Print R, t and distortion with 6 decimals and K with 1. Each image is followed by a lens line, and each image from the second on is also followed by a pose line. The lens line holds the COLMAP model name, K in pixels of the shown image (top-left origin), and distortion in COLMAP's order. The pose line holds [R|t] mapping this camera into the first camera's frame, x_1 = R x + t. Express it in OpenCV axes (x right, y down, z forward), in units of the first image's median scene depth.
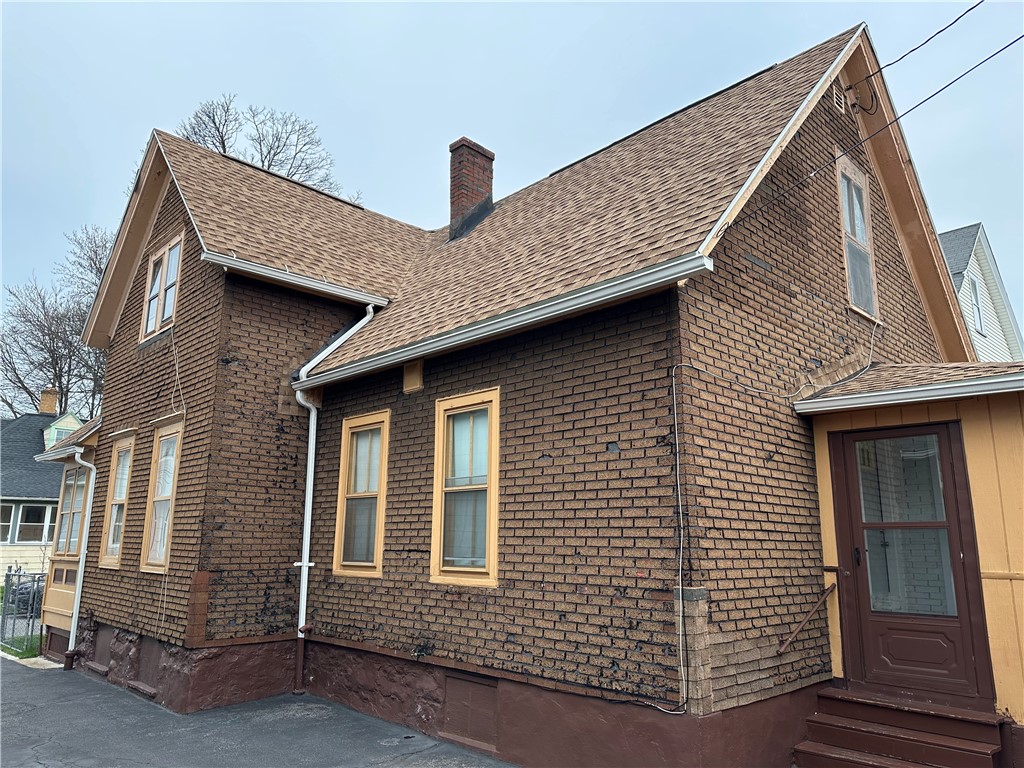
lens RADIAL K [[717.3, 0, 505.8], [0, 717.3, 382.1], [0, 0, 1]] dist [0.069679, -0.089480]
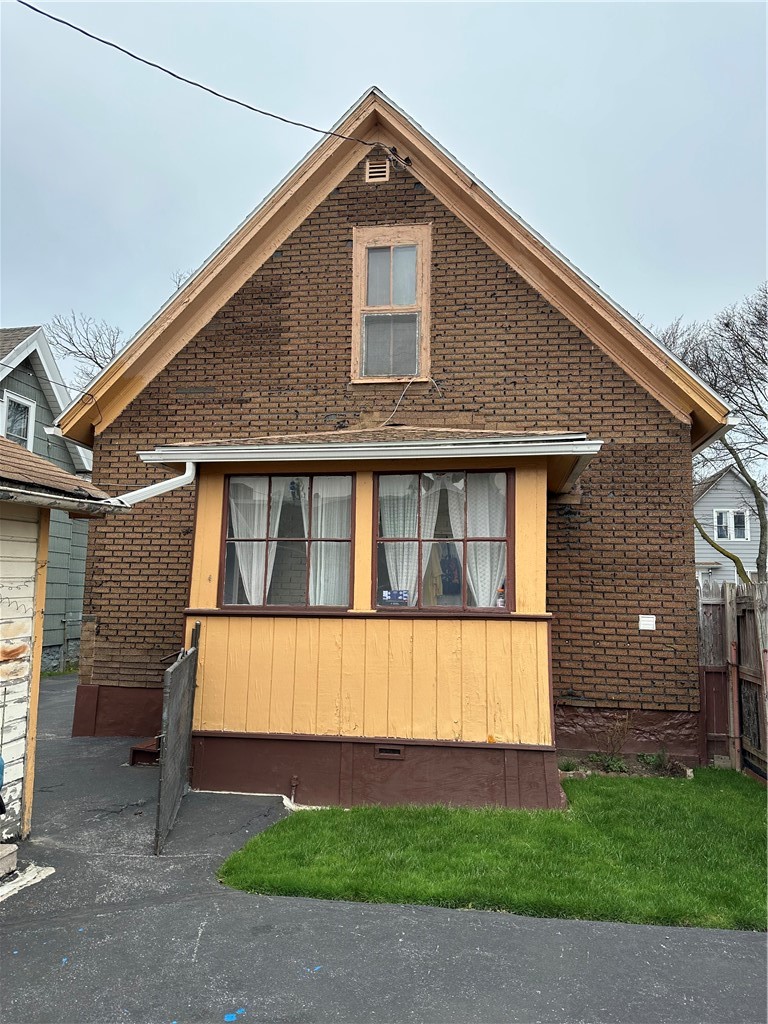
lens RADIAL K [[717.3, 0, 384.9], [0, 717.3, 510.0], [0, 0, 1]] dist [0.069679, -0.089480]
pose [[0.603295, -0.100794, -0.791123, 1.974915], [0.159709, 0.987156, -0.003979, 0.148517], [0.781363, -0.123949, 0.611644, 0.498160]]
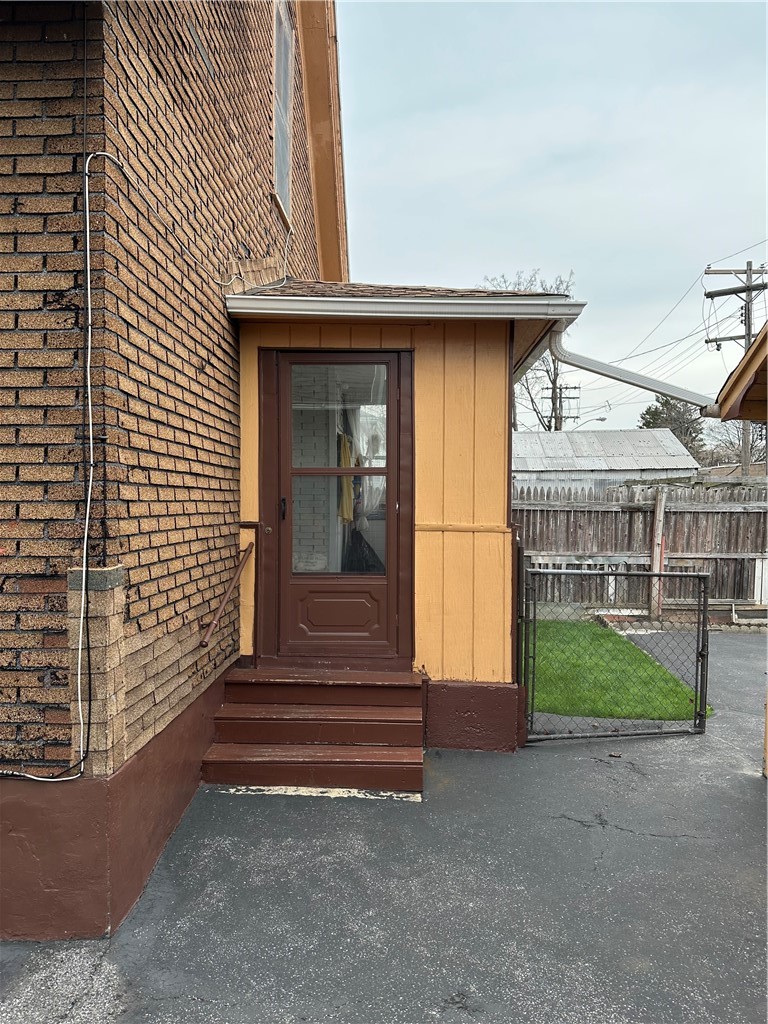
lens RADIAL K [[717.3, 0, 382.8], [0, 717.3, 511.0], [0, 0, 1]] dist [0.069679, -0.089480]
pose [[0.718472, -0.022233, 0.695200, 0.019638], [-0.141576, 0.973891, 0.177462, 0.103369], [-0.680995, -0.225925, 0.696566, 0.441316]]
